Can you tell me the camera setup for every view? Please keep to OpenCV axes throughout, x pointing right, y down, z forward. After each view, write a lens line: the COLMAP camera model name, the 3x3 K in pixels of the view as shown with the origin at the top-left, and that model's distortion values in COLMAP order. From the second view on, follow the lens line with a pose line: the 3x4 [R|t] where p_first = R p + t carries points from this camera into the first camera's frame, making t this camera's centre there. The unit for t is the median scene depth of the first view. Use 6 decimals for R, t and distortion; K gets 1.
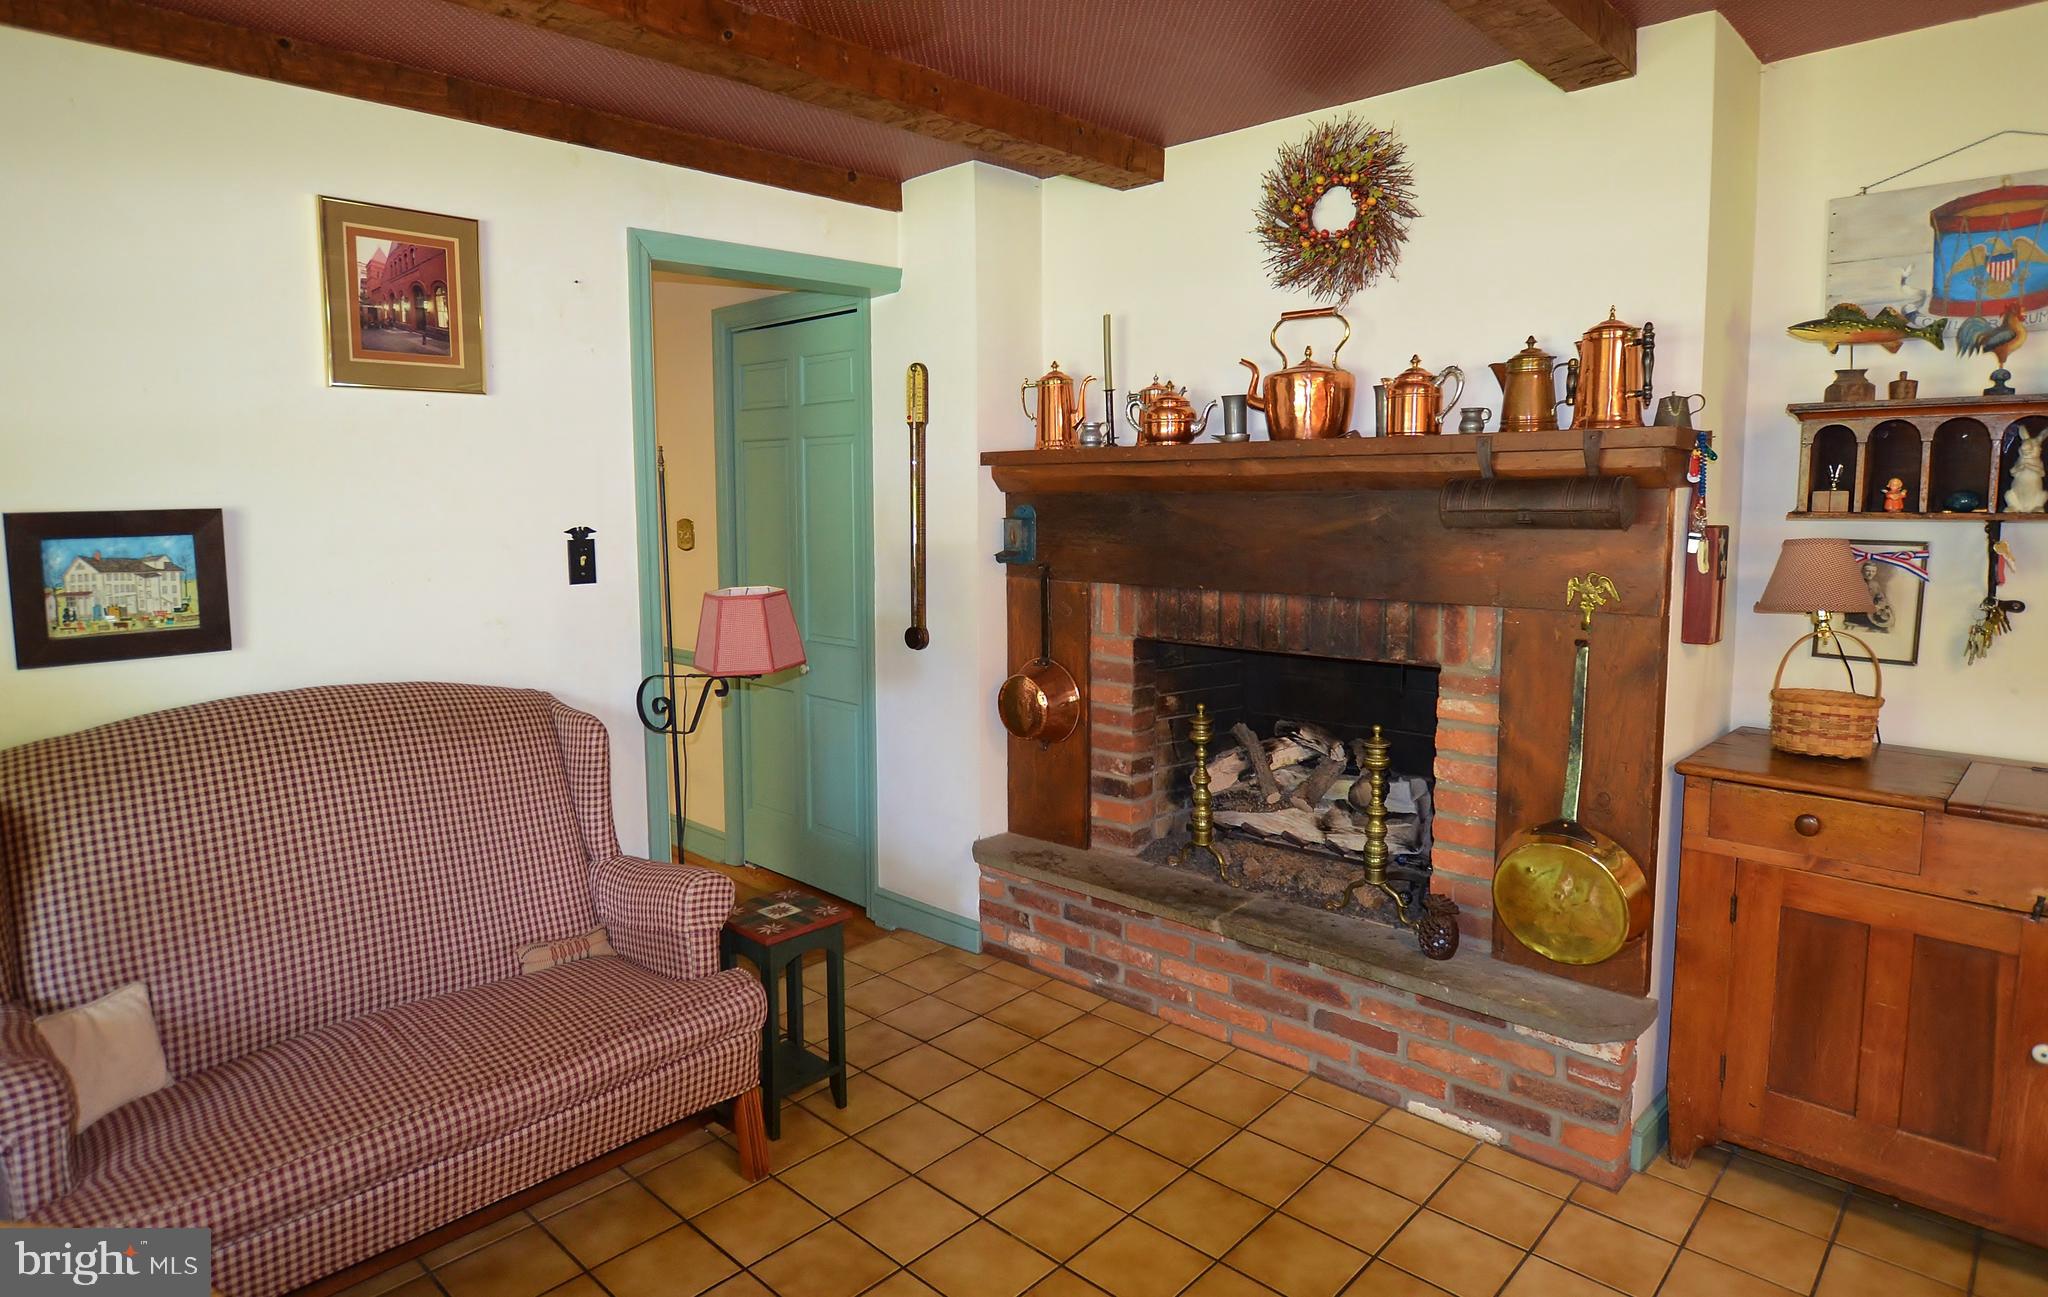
lens RADIAL K [[1080.9, 0, 1021.8], [0, 1080.9, 638.8], [0, 0, 1]] dist [-0.033108, 0.000538]
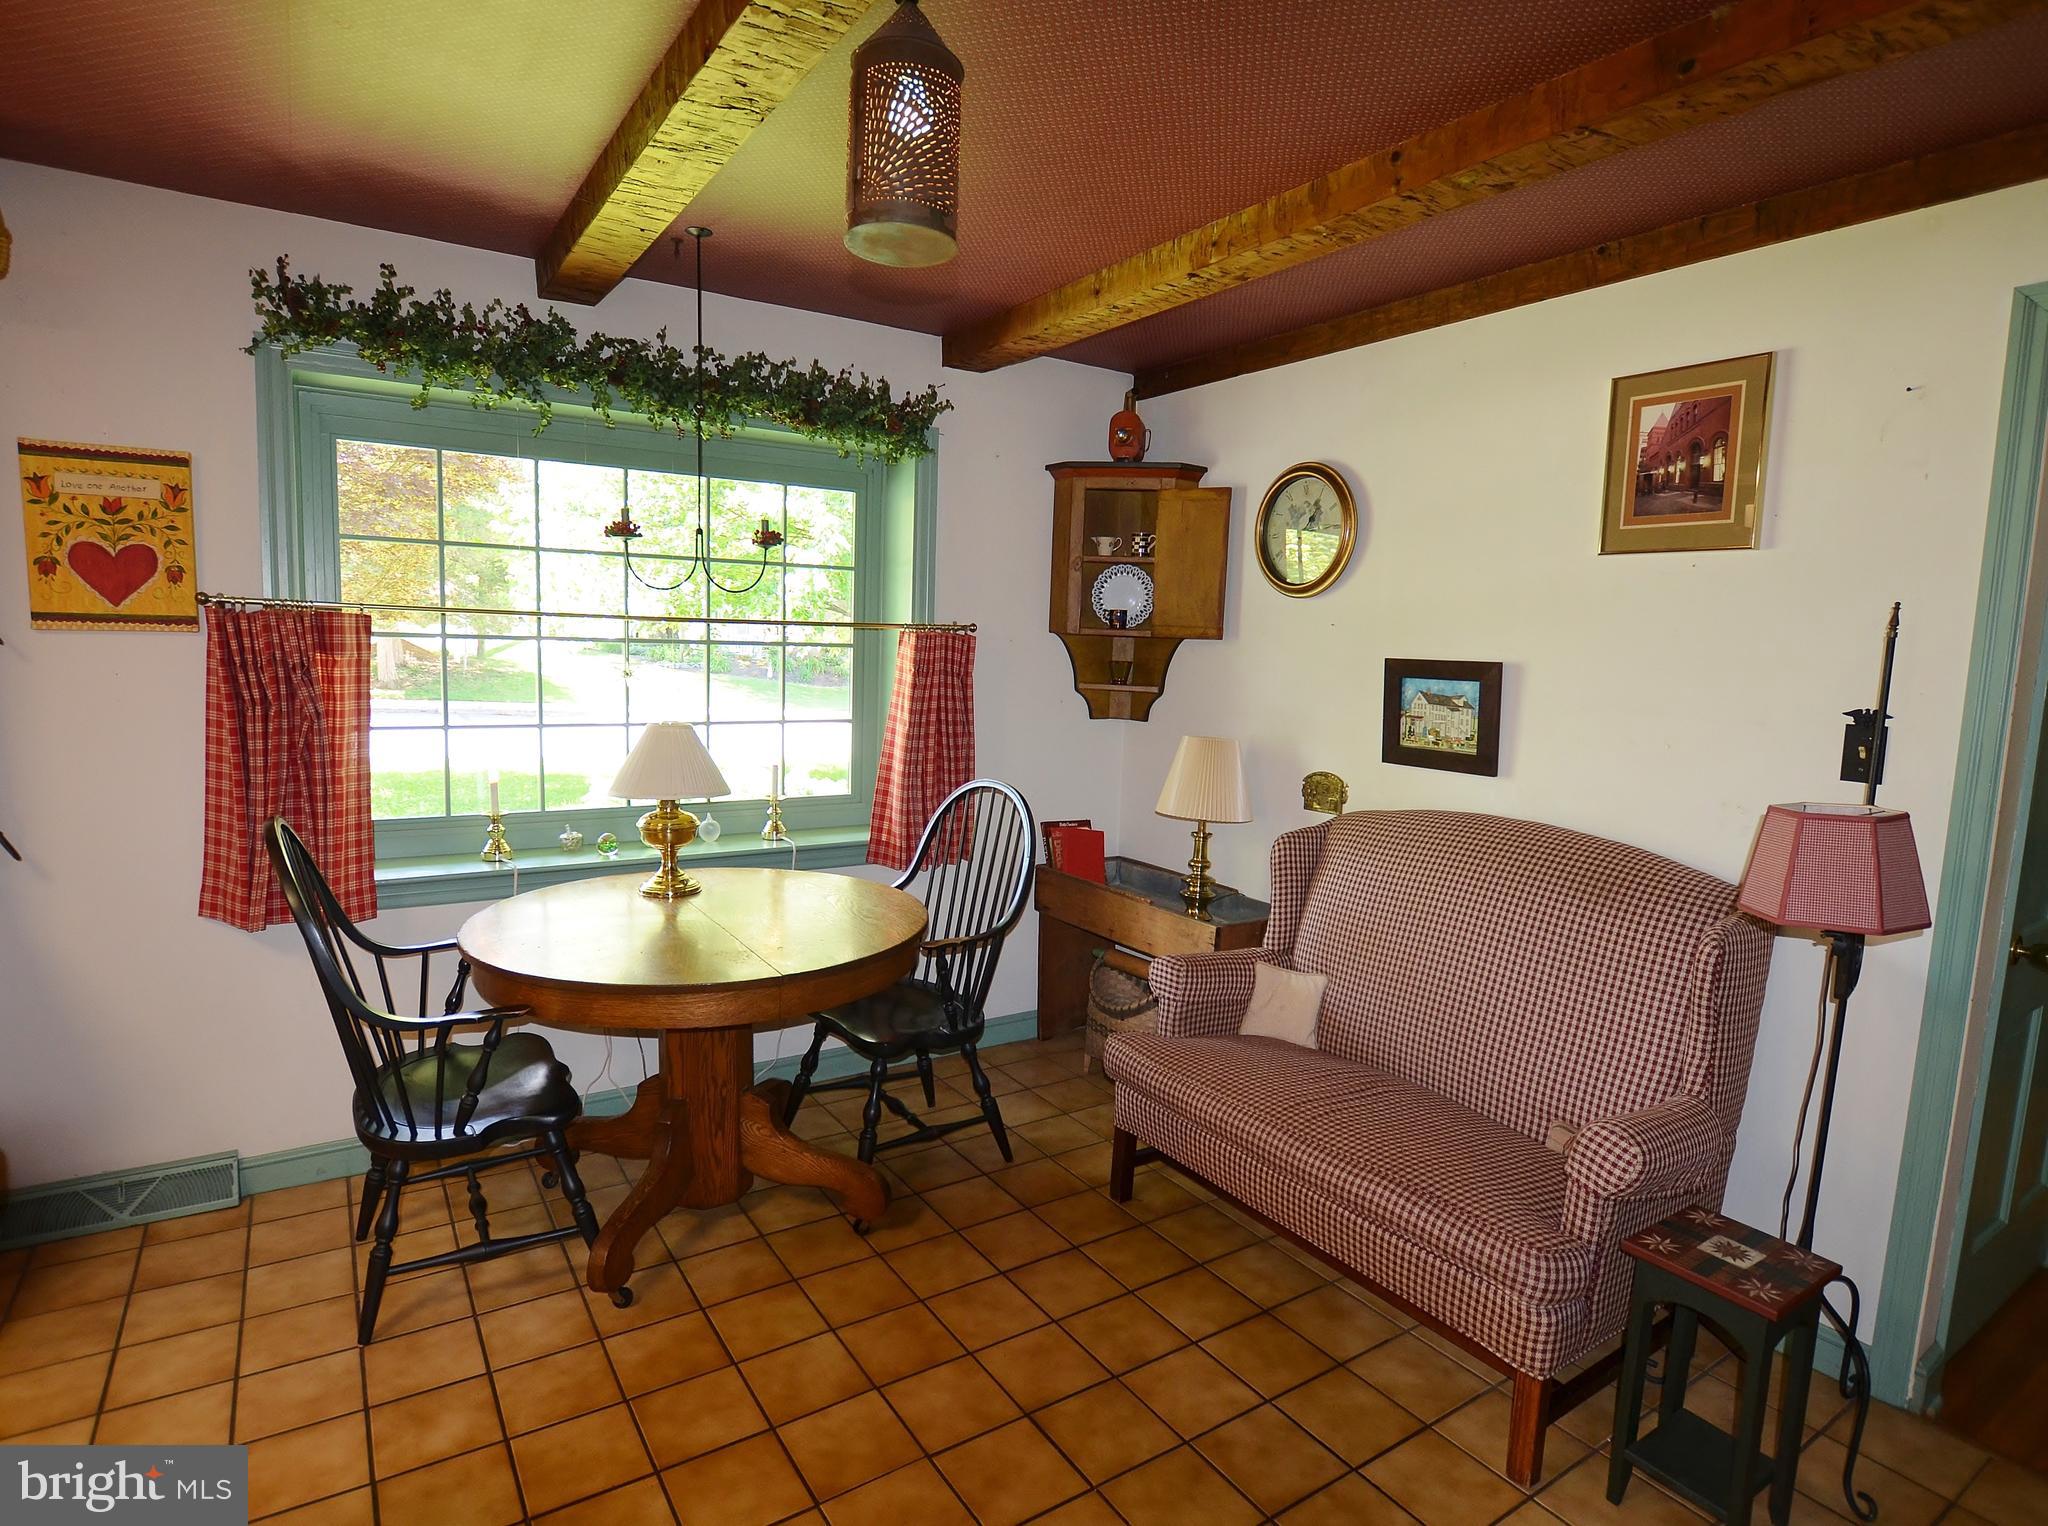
lens RADIAL K [[1098.0, 0, 1021.1], [0, 1098.0, 772.5], [0, 0, 1]] dist [0.001951, -0.000830]
pose [[-0.200131, 0.129268, -0.971204, 0.600401], [-0.152111, 0.975140, 0.161136, -0.115903], [0.967889, 0.179980, -0.175493, 0.686877]]
